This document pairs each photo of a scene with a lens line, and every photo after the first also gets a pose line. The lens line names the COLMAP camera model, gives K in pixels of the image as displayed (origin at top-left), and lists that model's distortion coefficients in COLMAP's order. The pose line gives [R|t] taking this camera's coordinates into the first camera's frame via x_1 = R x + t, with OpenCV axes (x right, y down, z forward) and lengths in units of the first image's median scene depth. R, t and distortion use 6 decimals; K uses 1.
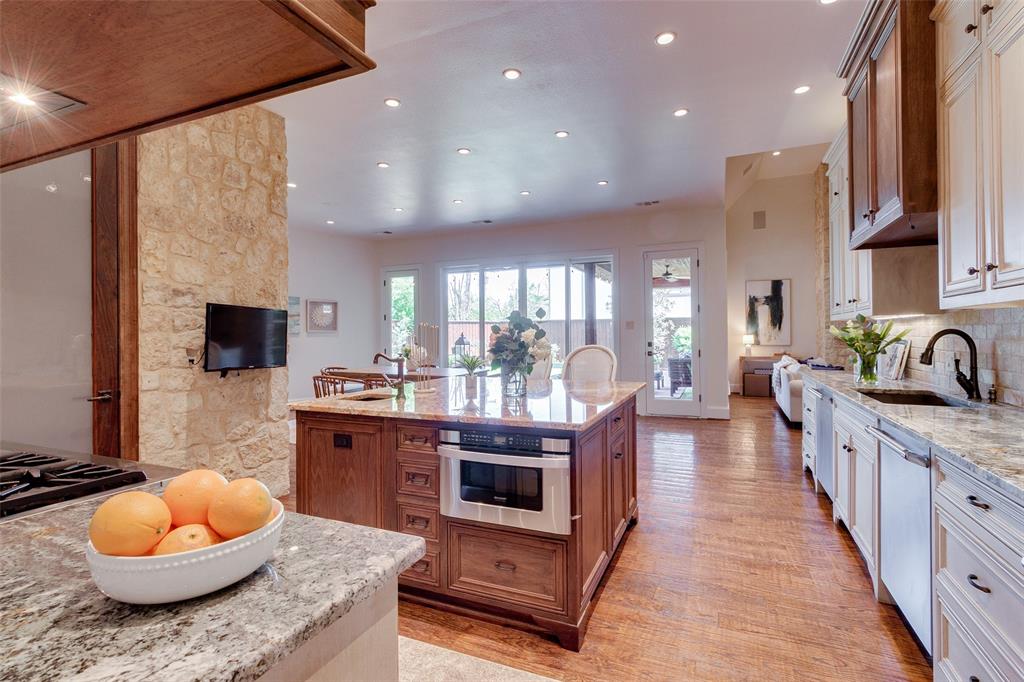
lens RADIAL K [[475.9, 0, 521.4], [0, 475.9, 333.4], [0, 0, 1]] dist [0.000838, -0.000032]
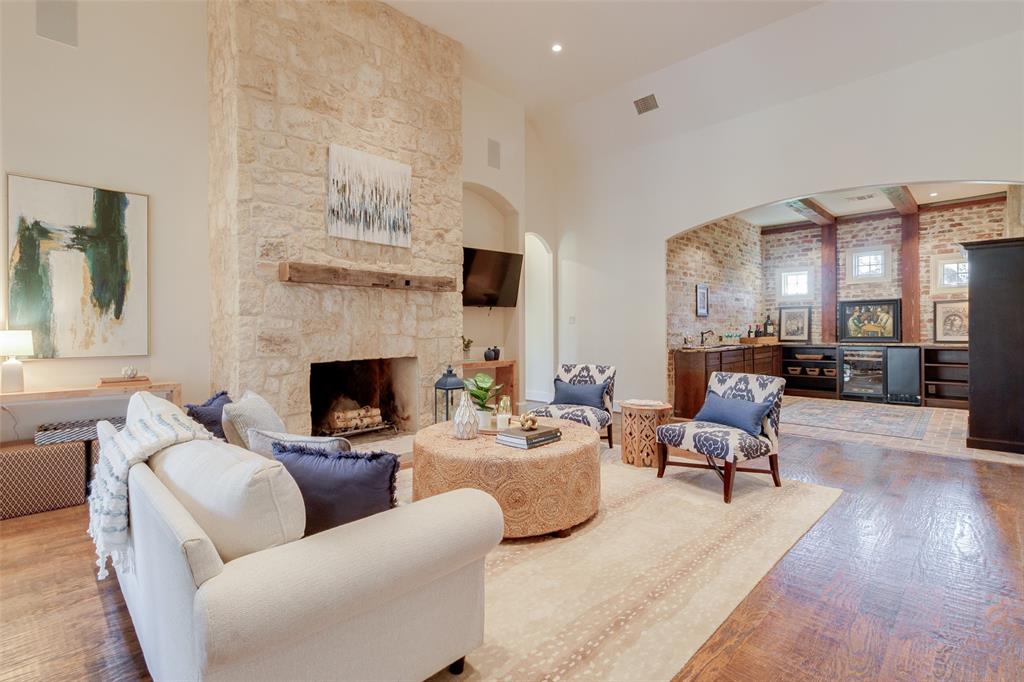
lens RADIAL K [[475.9, 0, 512.5], [0, 475.9, 332.1], [0, 0, 1]] dist [0.000838, -0.000032]
pose [[0.367943, 0.005123, 0.929834, 0.294485], [0.001256, 0.999981, -0.006007, 0.007081], [-0.929847, 0.003378, 0.367930, 0.548152]]
